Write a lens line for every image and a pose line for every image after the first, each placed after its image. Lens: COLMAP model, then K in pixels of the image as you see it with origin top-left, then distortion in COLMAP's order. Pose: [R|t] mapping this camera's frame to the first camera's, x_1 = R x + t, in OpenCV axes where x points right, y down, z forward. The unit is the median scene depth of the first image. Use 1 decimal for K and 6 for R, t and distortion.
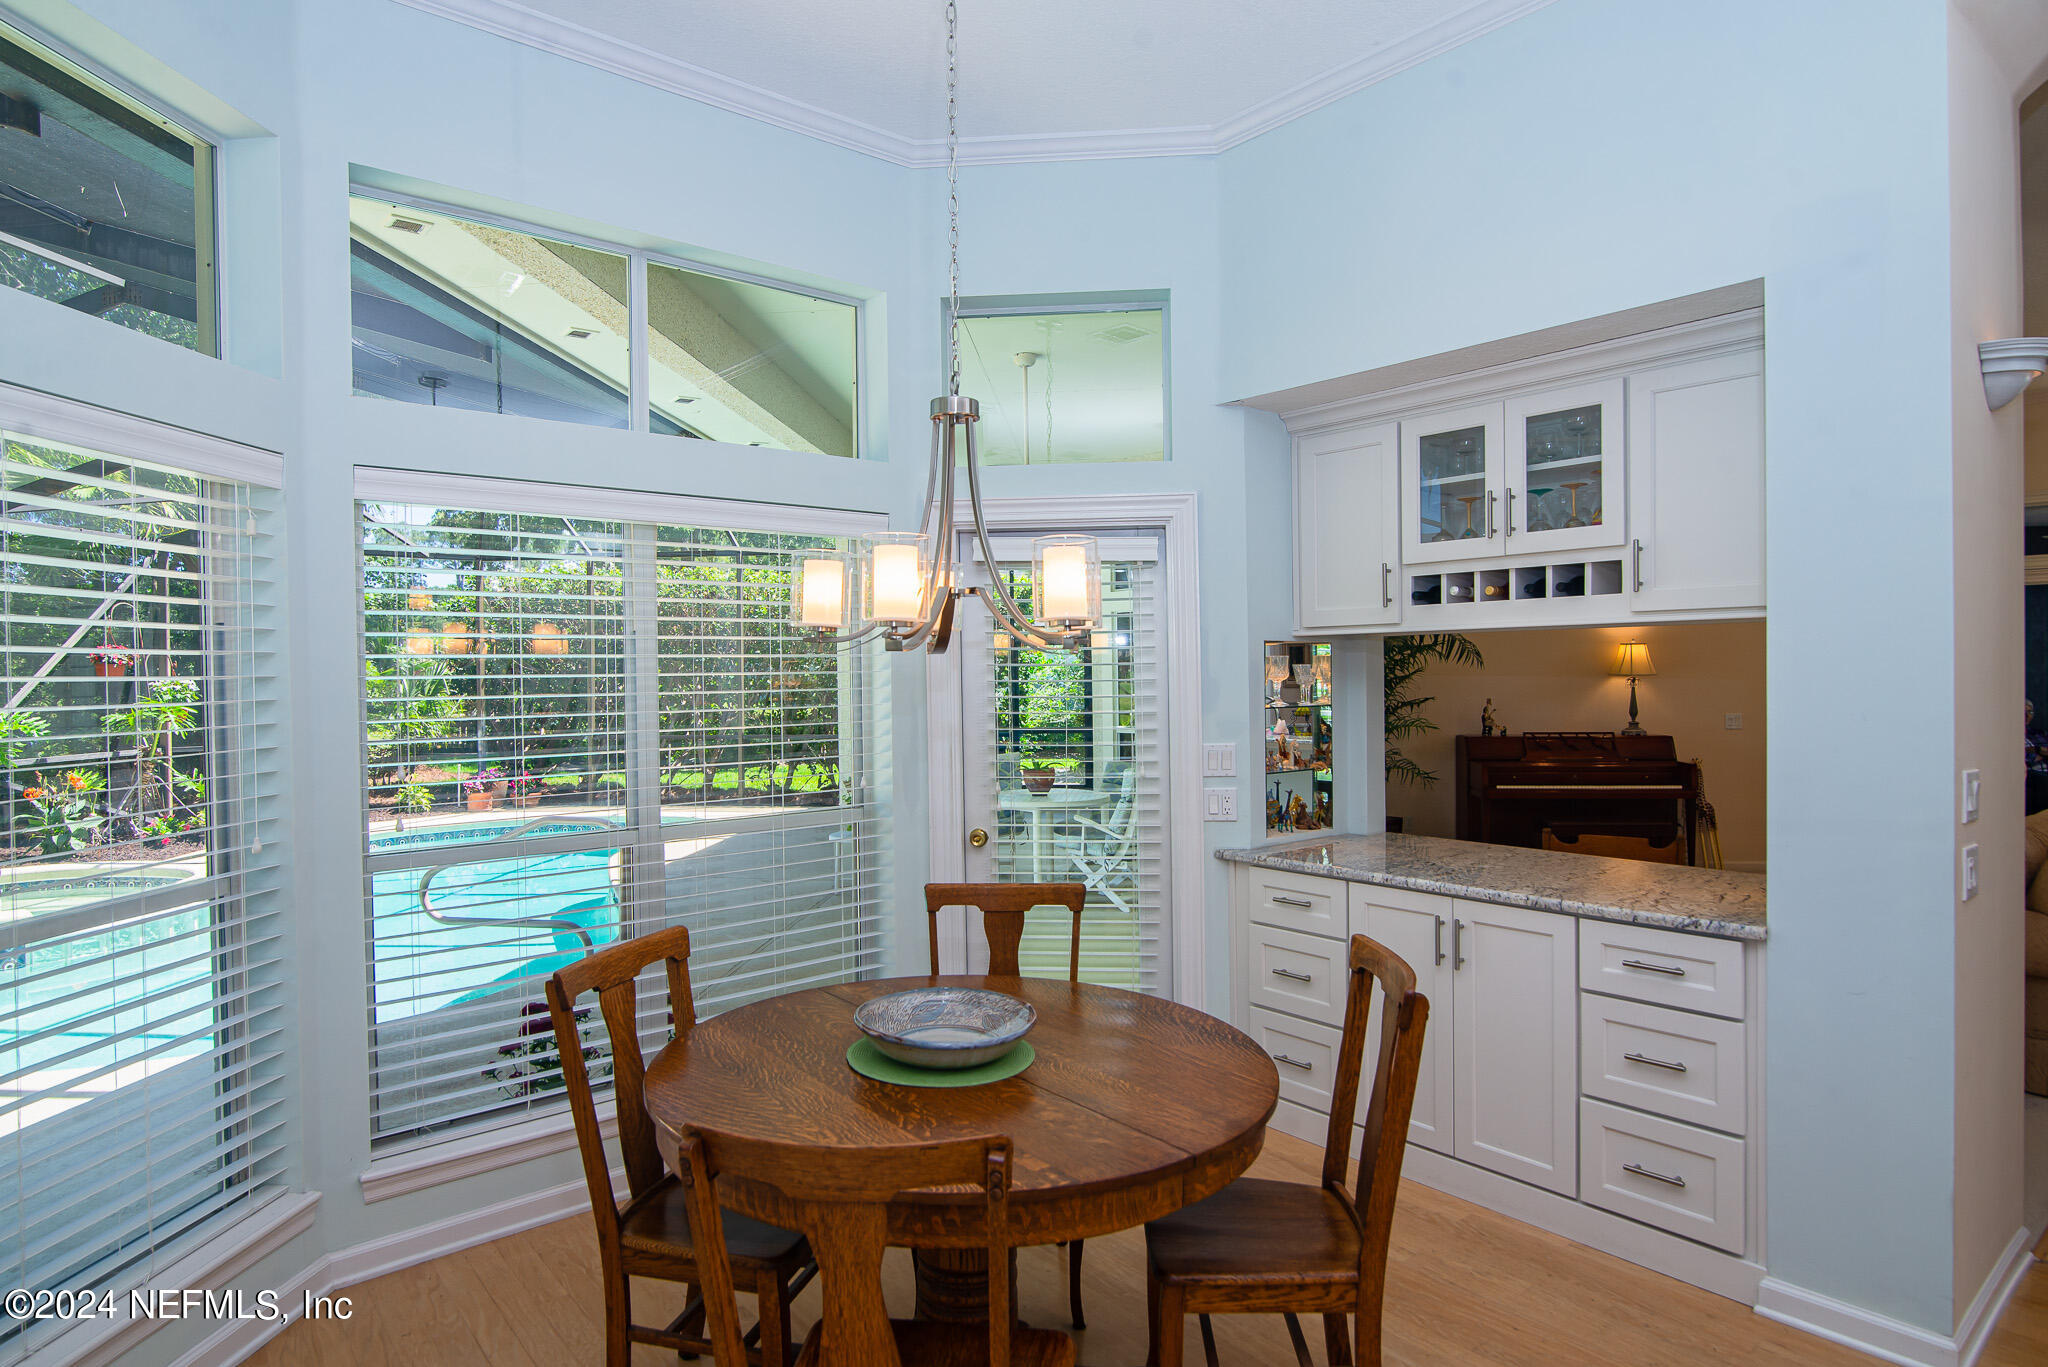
lens RADIAL K [[1174.2, 0, 1018.7], [0, 1174.2, 691.4], [0, 0, 1]] dist [-0.023460, -0.000253]
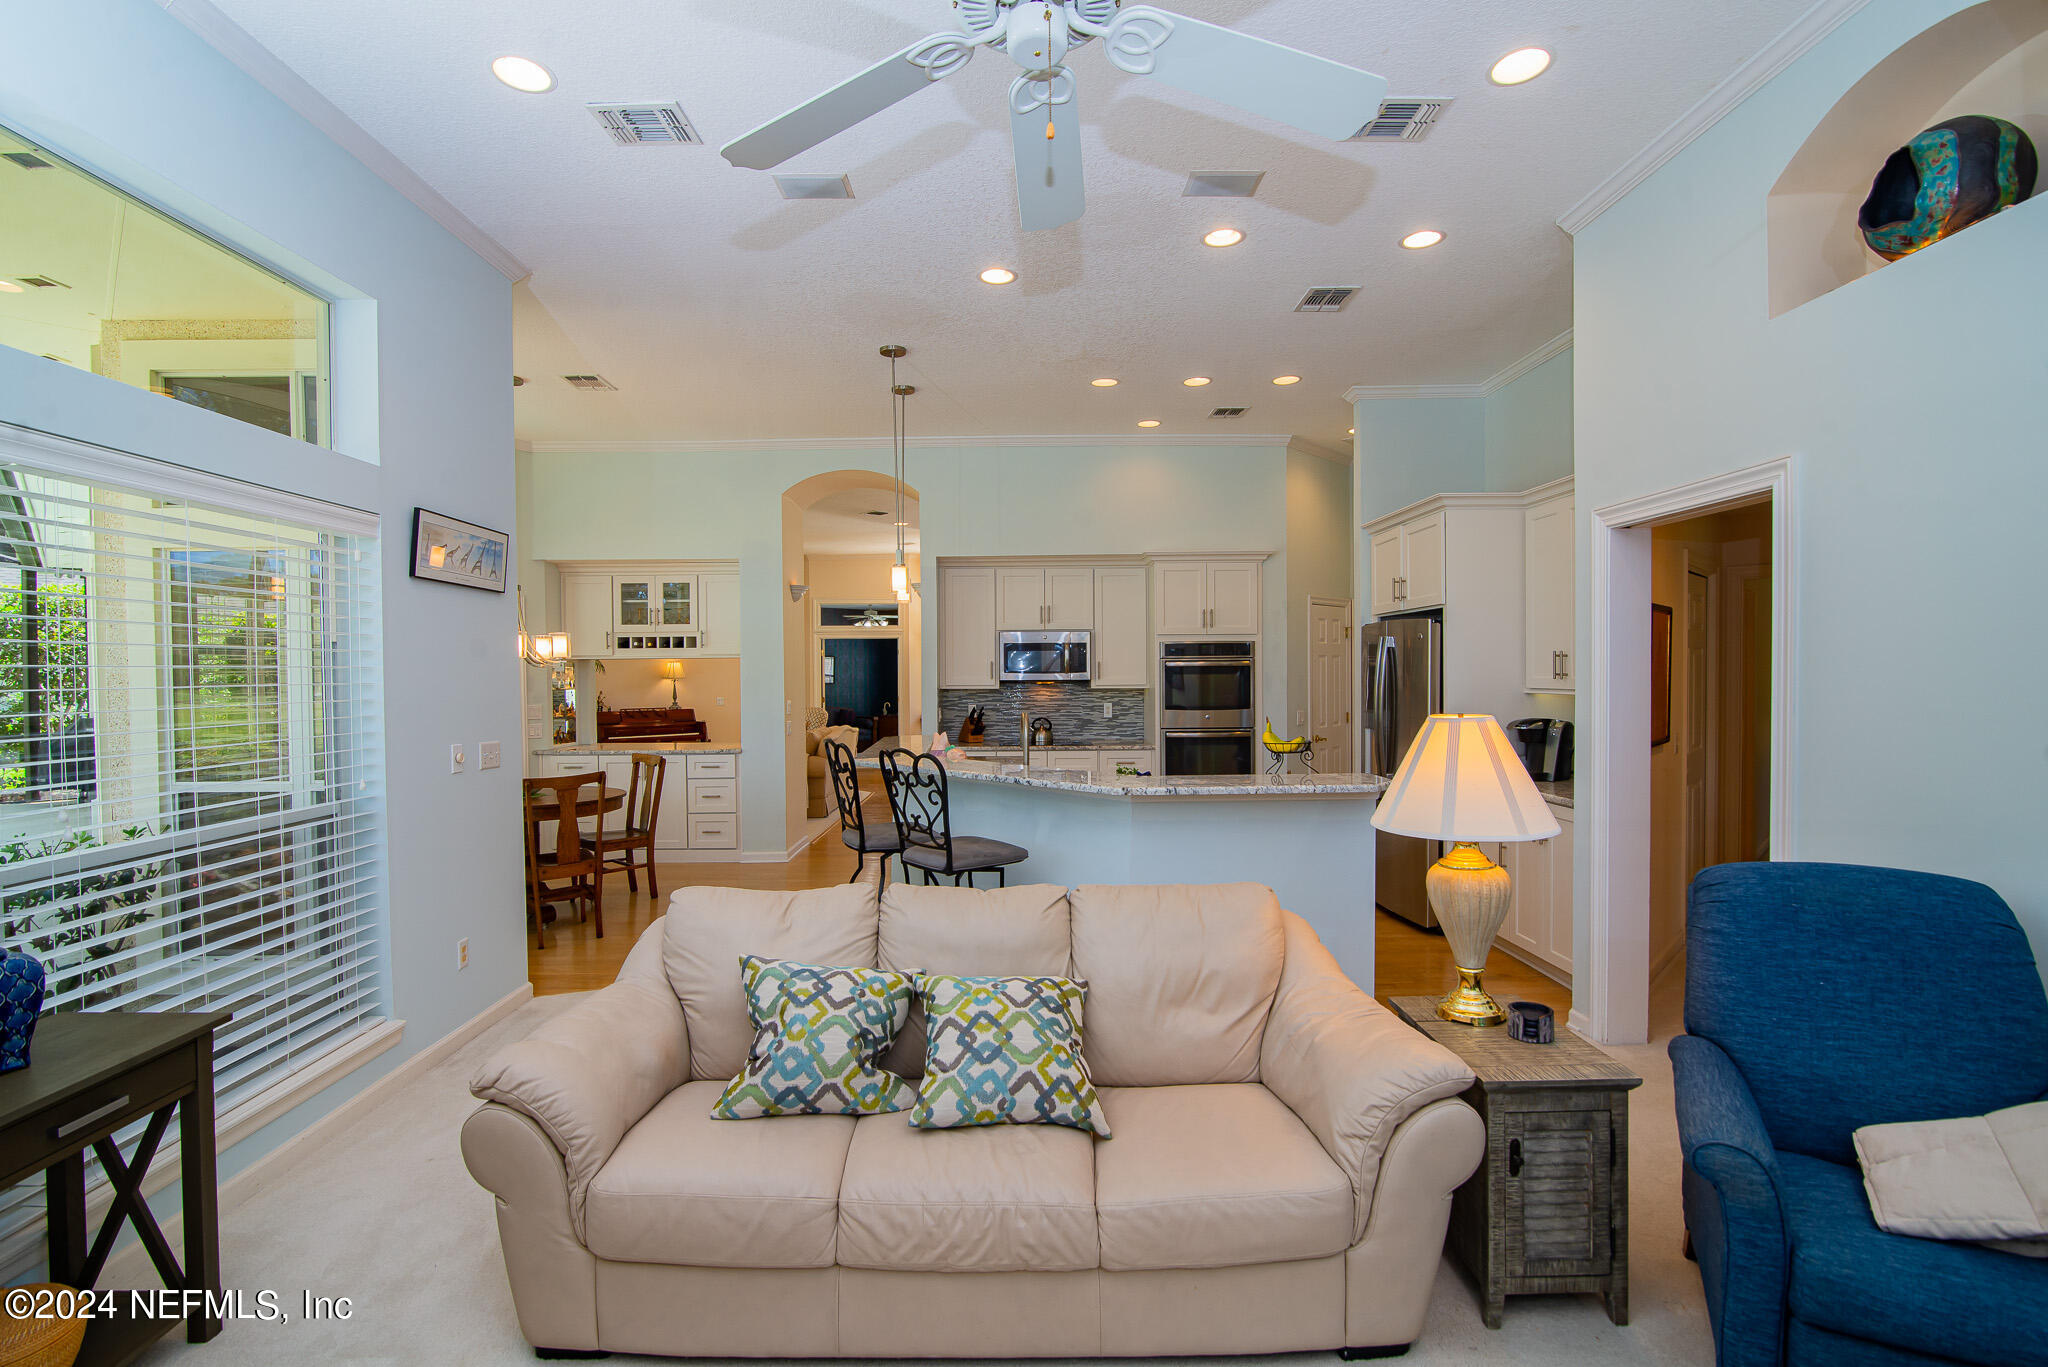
lens RADIAL K [[940.4, 0, 1019.6], [0, 940.4, 684.4], [0, 0, 1]] dist [-0.018619, 0.000293]
pose [[0.643323, -0.000936, 0.765594, -0.684426], [0.009544, 0.999931, -0.006797, 0.027803], [-0.765536, 0.011680, 0.643288, -1.017033]]
